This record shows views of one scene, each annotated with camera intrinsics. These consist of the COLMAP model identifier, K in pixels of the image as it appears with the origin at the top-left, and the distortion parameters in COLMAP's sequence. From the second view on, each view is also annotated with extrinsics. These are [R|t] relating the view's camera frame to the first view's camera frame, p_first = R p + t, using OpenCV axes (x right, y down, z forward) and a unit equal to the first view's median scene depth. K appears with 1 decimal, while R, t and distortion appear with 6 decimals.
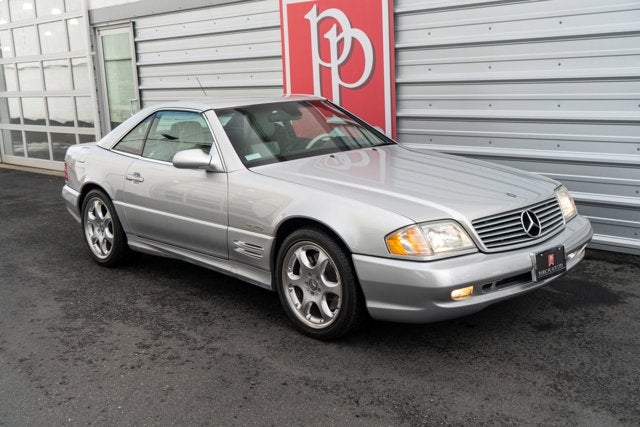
lens RADIAL K [[762.2, 0, 320.0], [0, 762.2, 213.5], [0, 0, 1]] dist [0.015676, 0.030178]
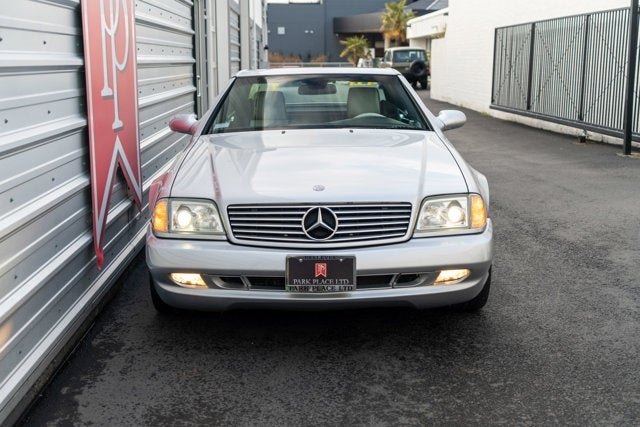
lens RADIAL K [[911.4, 0, 320.0], [0, 911.4, 213.5], [0, 0, 1]] dist [0.033217, 0.062875]
pose [[-0.745257, -0.058926, 0.664169, -0.784450], [0.169323, 0.946710, 0.273988, -0.302737], [-0.644920, 0.316651, -0.695565, 1.900378]]
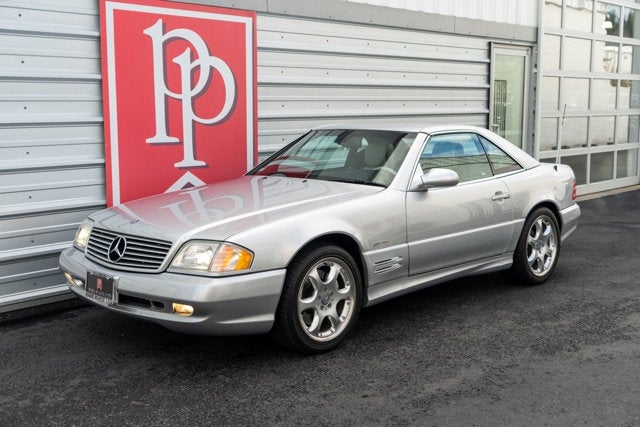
lens RADIAL K [[799.7, 0, 320.0], [0, 799.7, 213.5], [0, 0, 1]] dist [0.021829, 0.019363]
pose [[-0.066002, -0.090453, 0.993711, -1.133442], [0.197093, 0.975080, 0.101848, -0.172476], [-0.978161, 0.202575, -0.046529, 1.215568]]
